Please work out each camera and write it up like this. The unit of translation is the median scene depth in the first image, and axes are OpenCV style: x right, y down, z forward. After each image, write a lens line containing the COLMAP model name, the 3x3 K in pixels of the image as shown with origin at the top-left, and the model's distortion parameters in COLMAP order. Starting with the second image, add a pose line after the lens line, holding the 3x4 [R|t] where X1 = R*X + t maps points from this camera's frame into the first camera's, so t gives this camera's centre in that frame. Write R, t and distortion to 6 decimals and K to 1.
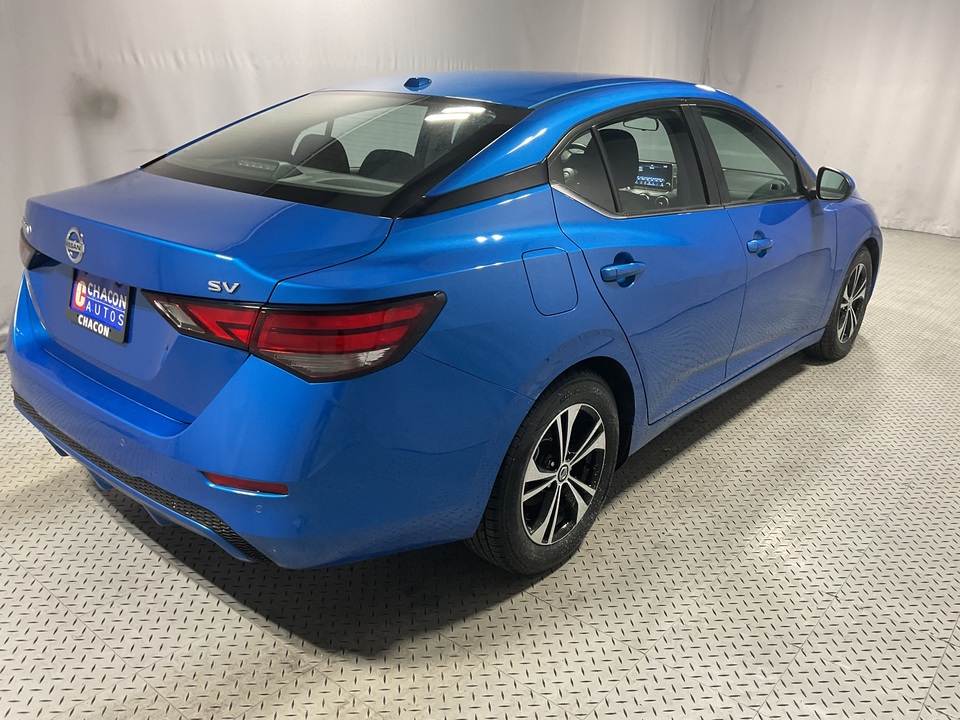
lens RADIAL K [[805.0, 0, 475.6], [0, 805.0, 358.5], [0, 0, 1]] dist [0.074869, -0.131374]
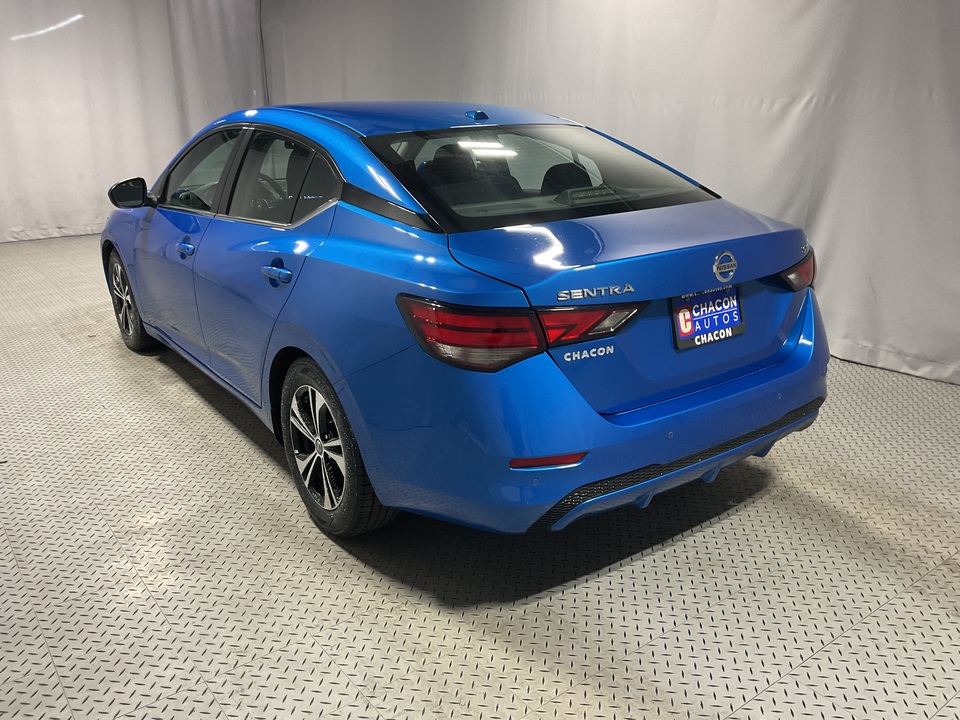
lens RADIAL K [[805.0, 0, 485.0], [0, 805.0, 342.7], [0, 0, 1]] dist [0.074869, -0.131374]
pose [[0.218129, -0.318667, 0.922427, -1.585599], [0.340945, 0.910513, 0.233927, -0.406914], [-0.914427, 0.263471, 0.307257, 0.937139]]
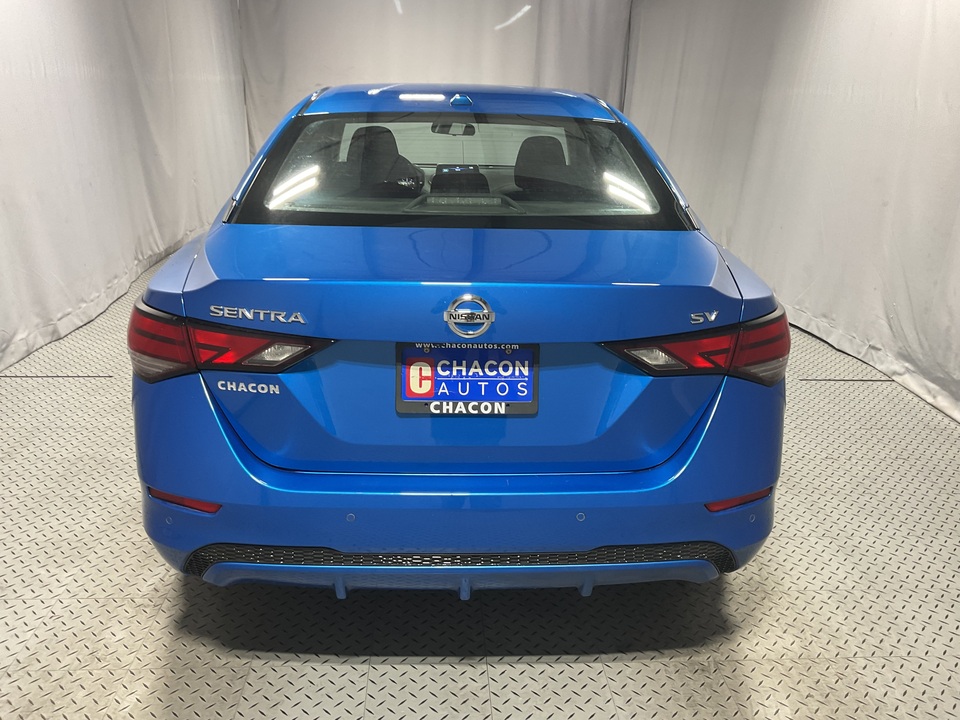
lens RADIAL K [[805.0, 0, 496.1], [0, 805.0, 334.5], [0, 0, 1]] dist [0.074869, -0.131374]
pose [[0.724396, -0.217921, 0.654035, -0.972073], [0.228537, 0.970986, 0.070405, -0.165519], [-0.650401, 0.098470, 0.753181, 0.337033]]
